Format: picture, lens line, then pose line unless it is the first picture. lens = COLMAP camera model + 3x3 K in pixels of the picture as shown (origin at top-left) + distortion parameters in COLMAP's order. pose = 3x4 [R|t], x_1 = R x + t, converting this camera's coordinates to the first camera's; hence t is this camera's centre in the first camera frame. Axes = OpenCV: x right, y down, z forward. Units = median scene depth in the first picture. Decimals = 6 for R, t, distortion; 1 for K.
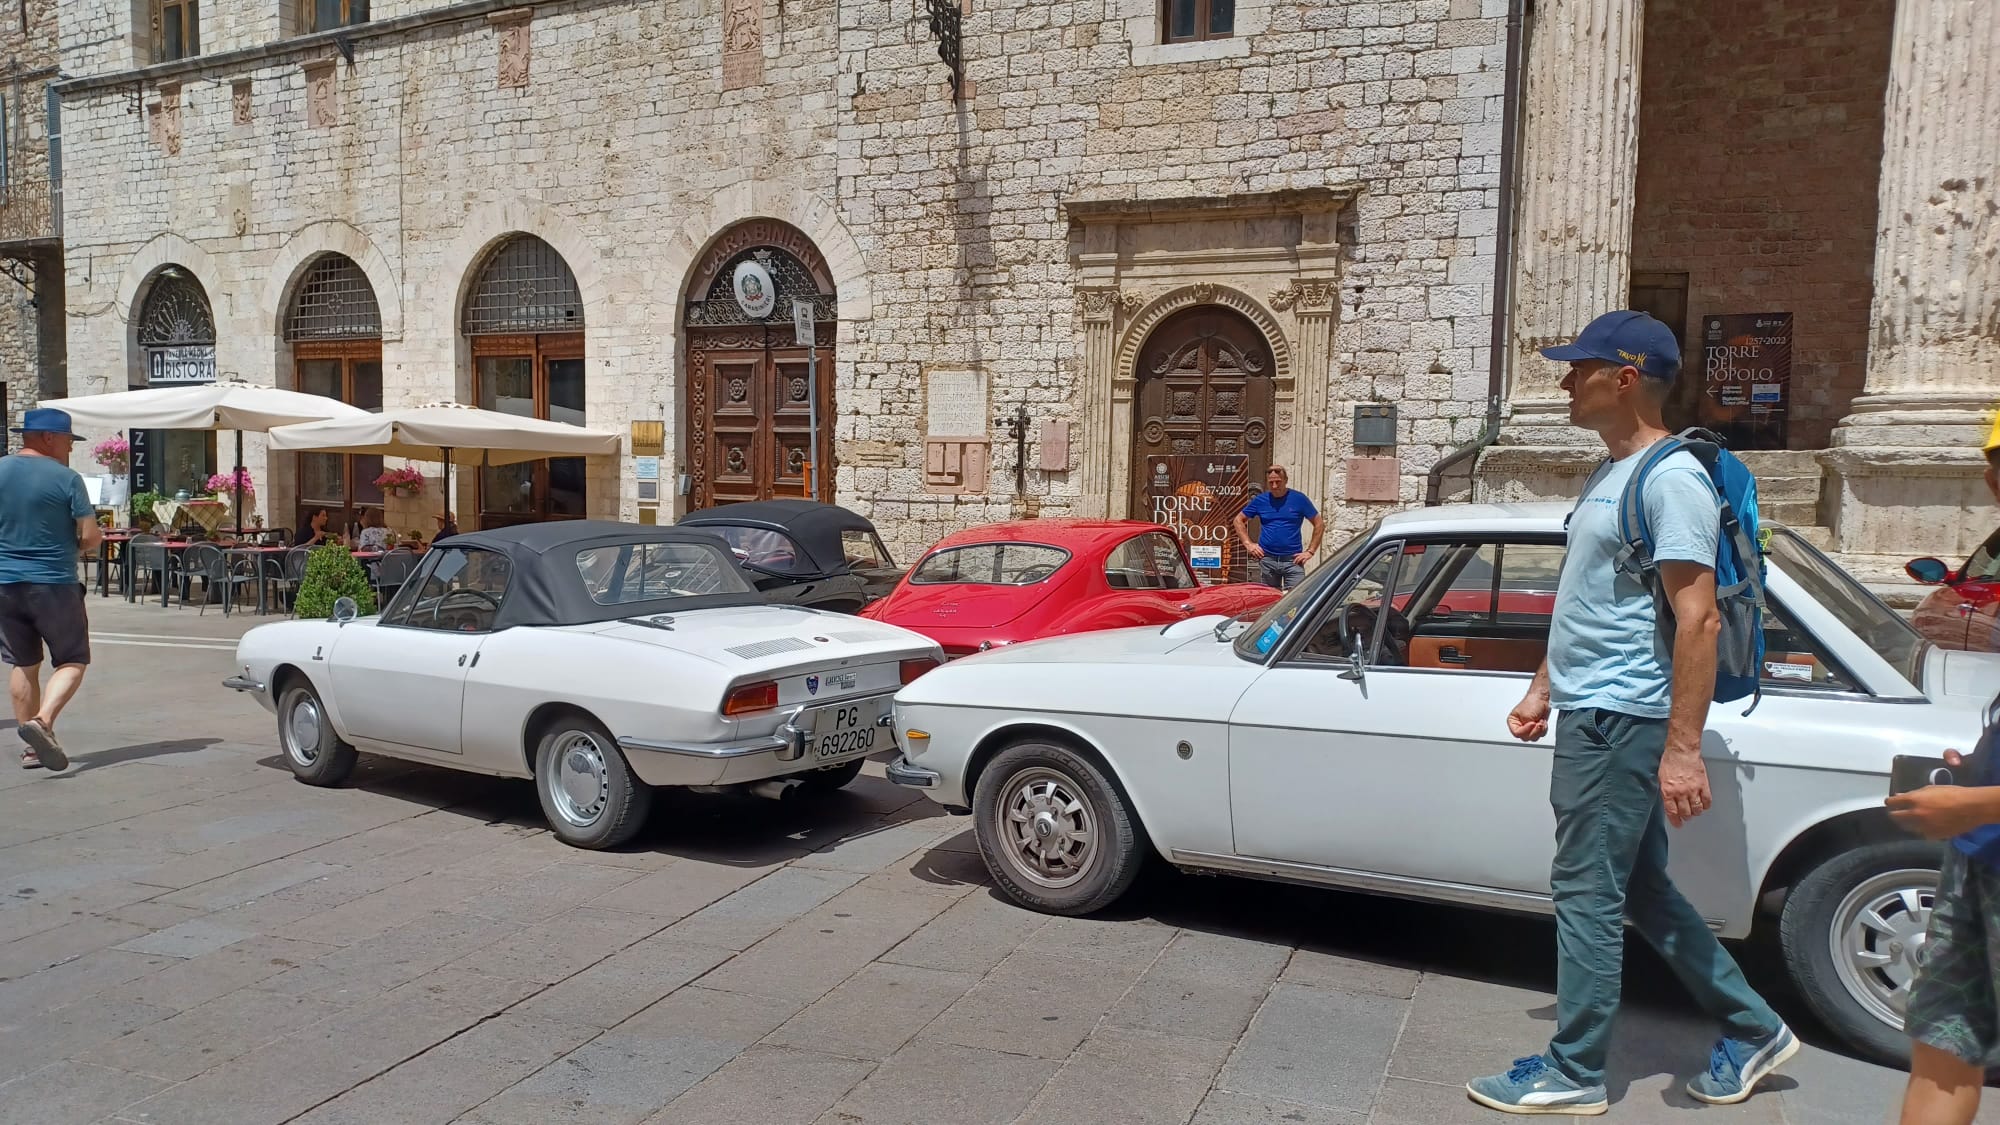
lens RADIAL K [[1450.5, 0, 988.9], [0, 1450.5, 534.5], [0, 0, 1]] dist [0.055000, -0.042250]
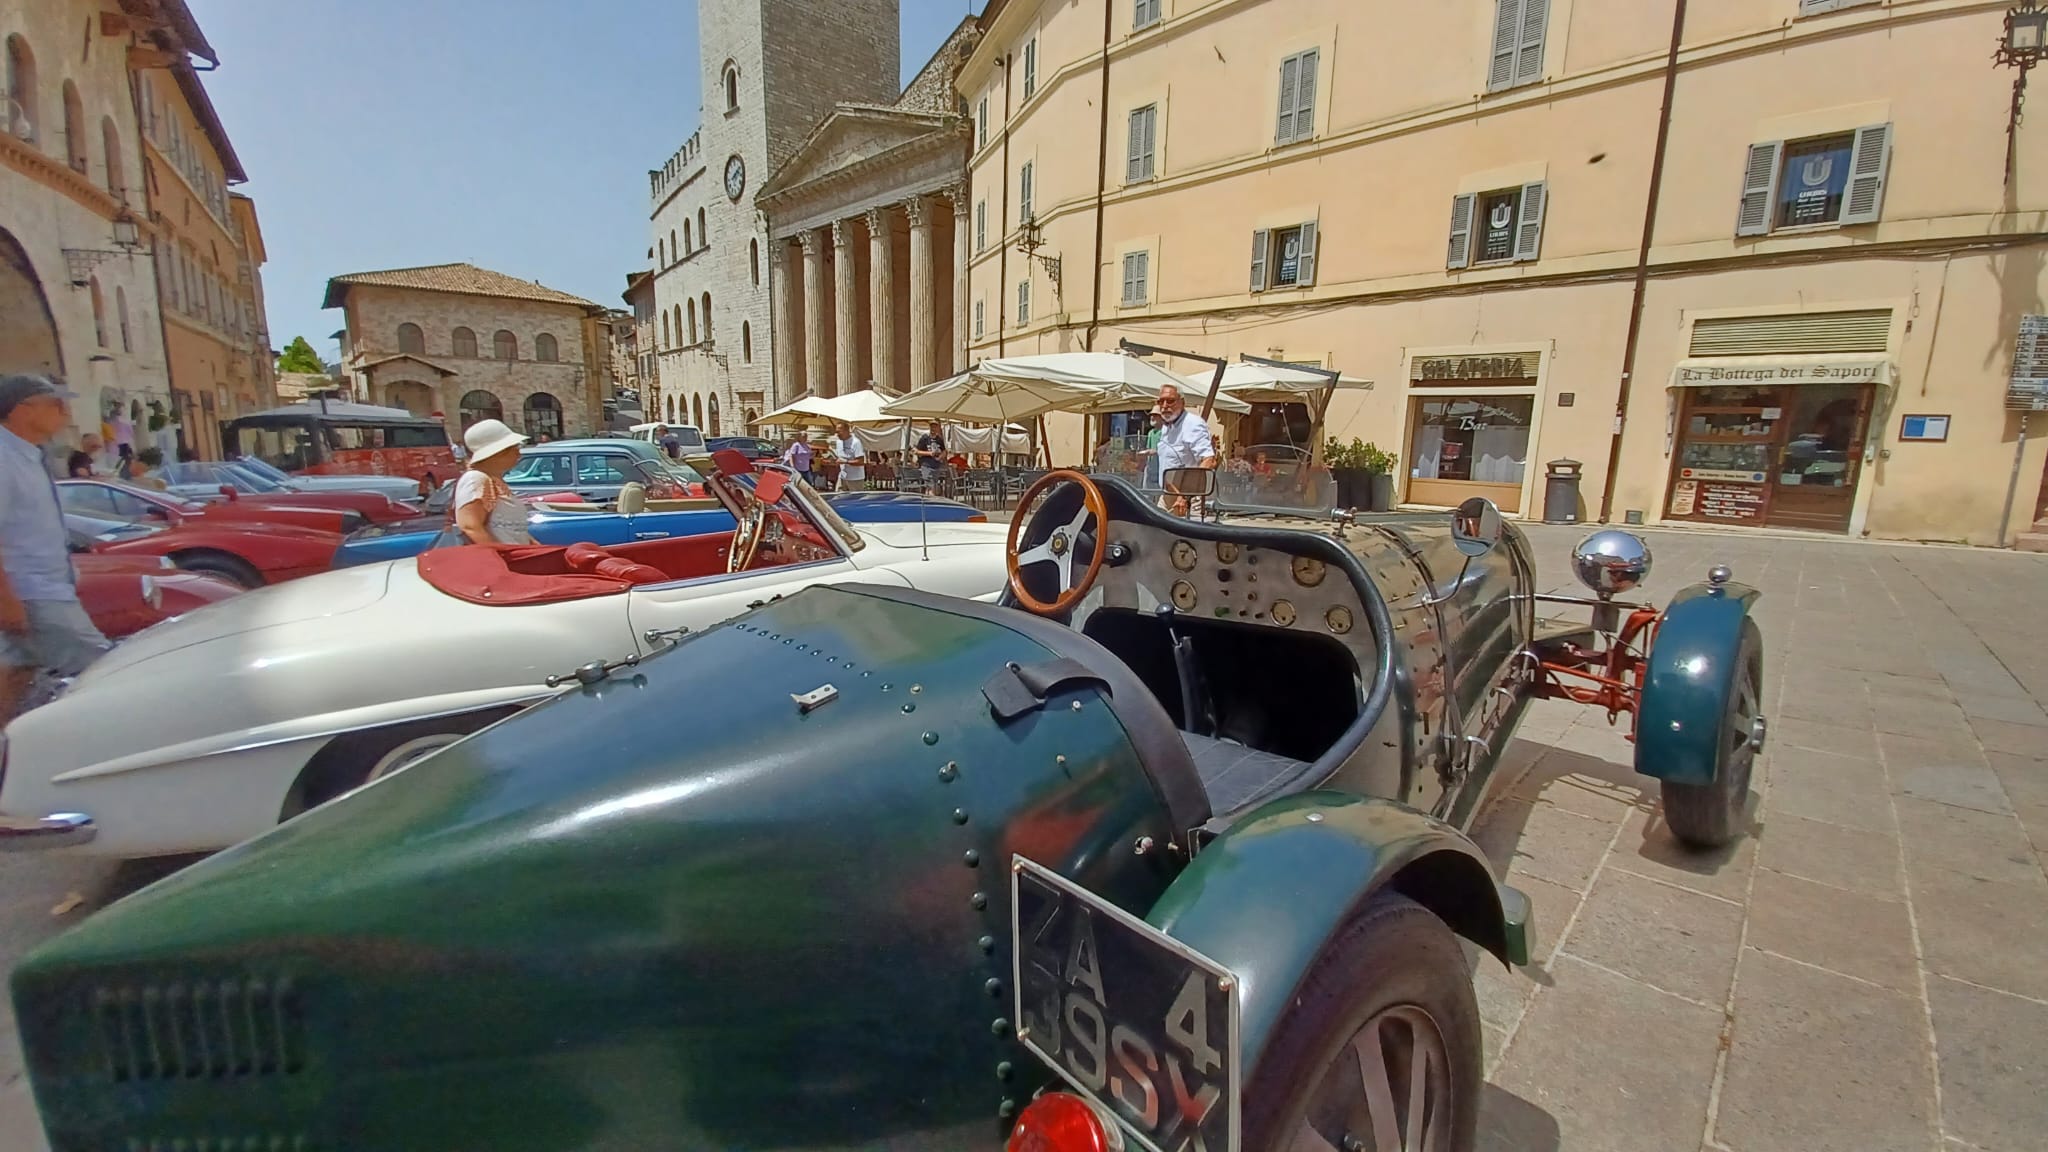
lens RADIAL K [[811.4, 0, 1024.2], [0, 811.4, 570.9], [0, 0, 1]] dist [0.007415, -0.006370]
pose [[0.918550, 0.072748, -0.388553, 2.282667], [-0.027715, 0.992353, 0.120278, 0.047300], [0.394332, -0.099713, 0.913542, -1.447806]]
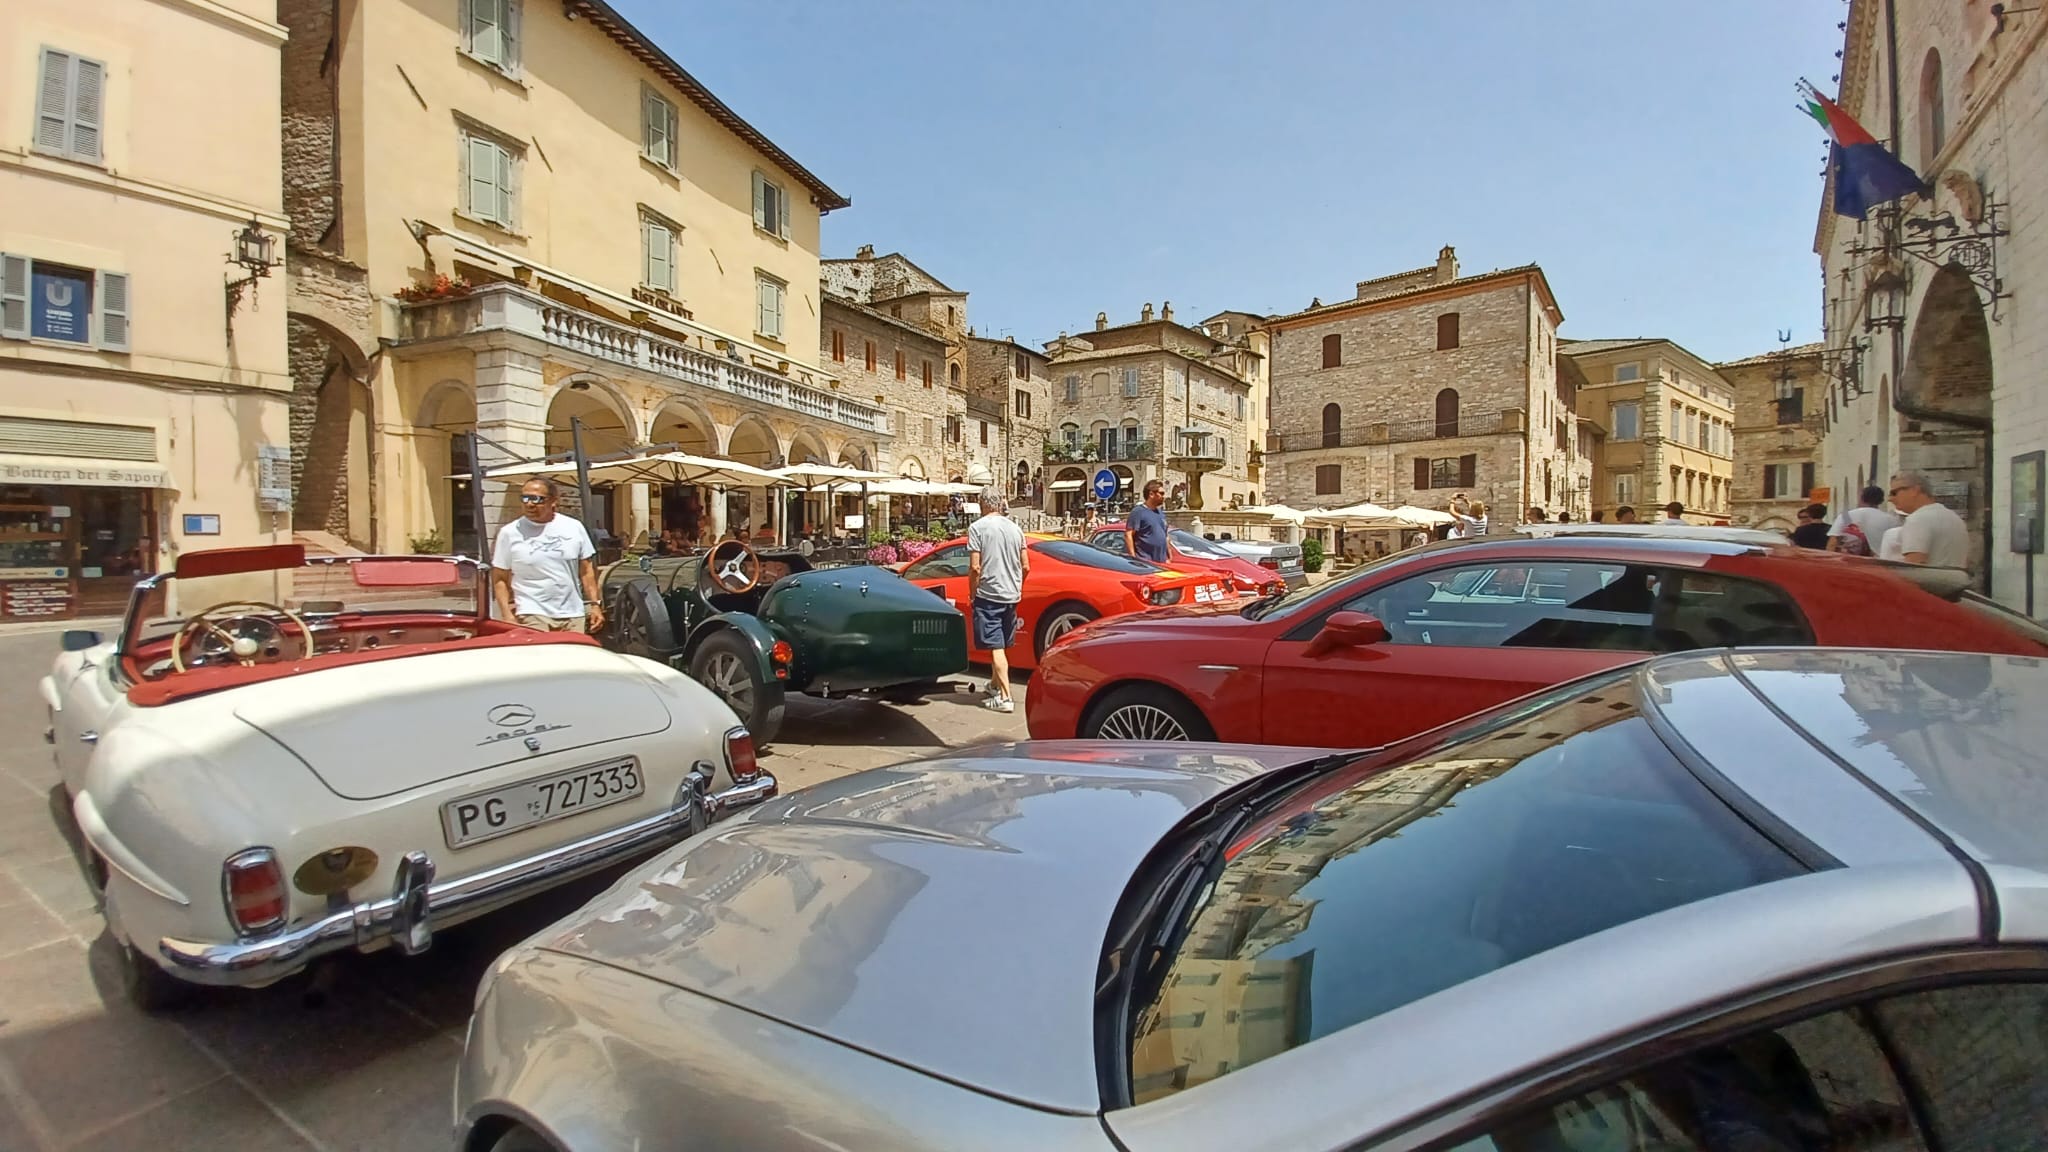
lens RADIAL K [[809.8, 0, 1041.3], [0, 809.8, 570.3], [0, 0, 1]] dist [0.012641, -0.012180]
pose [[0.091733, -0.047829, 0.994634, 1.893586], [0.058160, 0.997398, 0.042598, 0.053069], [-0.994084, 0.053940, 0.094276, -1.487246]]
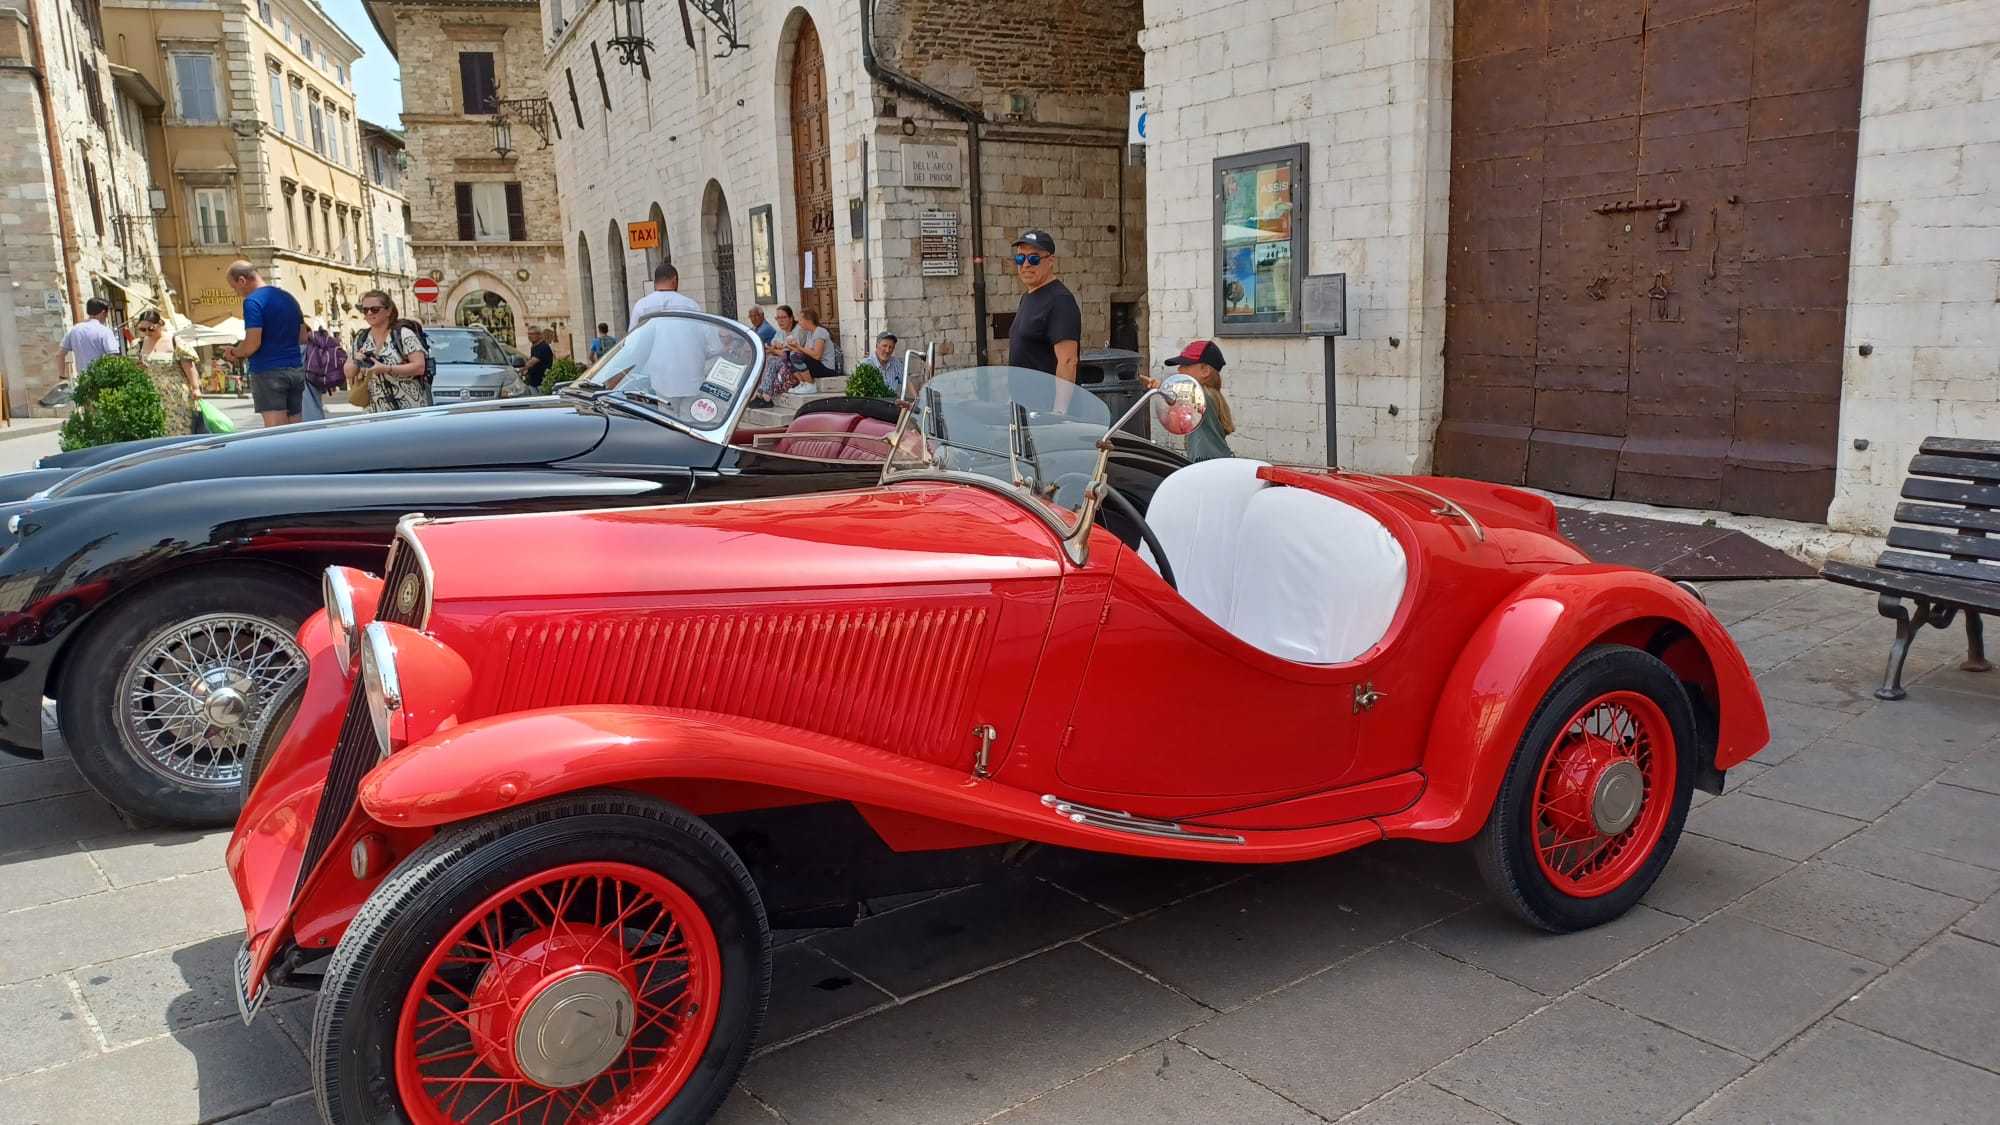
lens RADIAL K [[1450.5, 0, 994.6], [0, 1450.5, 560.0], [0, 0, 1]] dist [0.055000, -0.042250]
pose [[-0.863363, -0.082221, 0.497839, 2.375332], [0.041604, 0.971676, 0.232628, 0.054095], [-0.502865, 0.221554, -0.835488, -1.591870]]
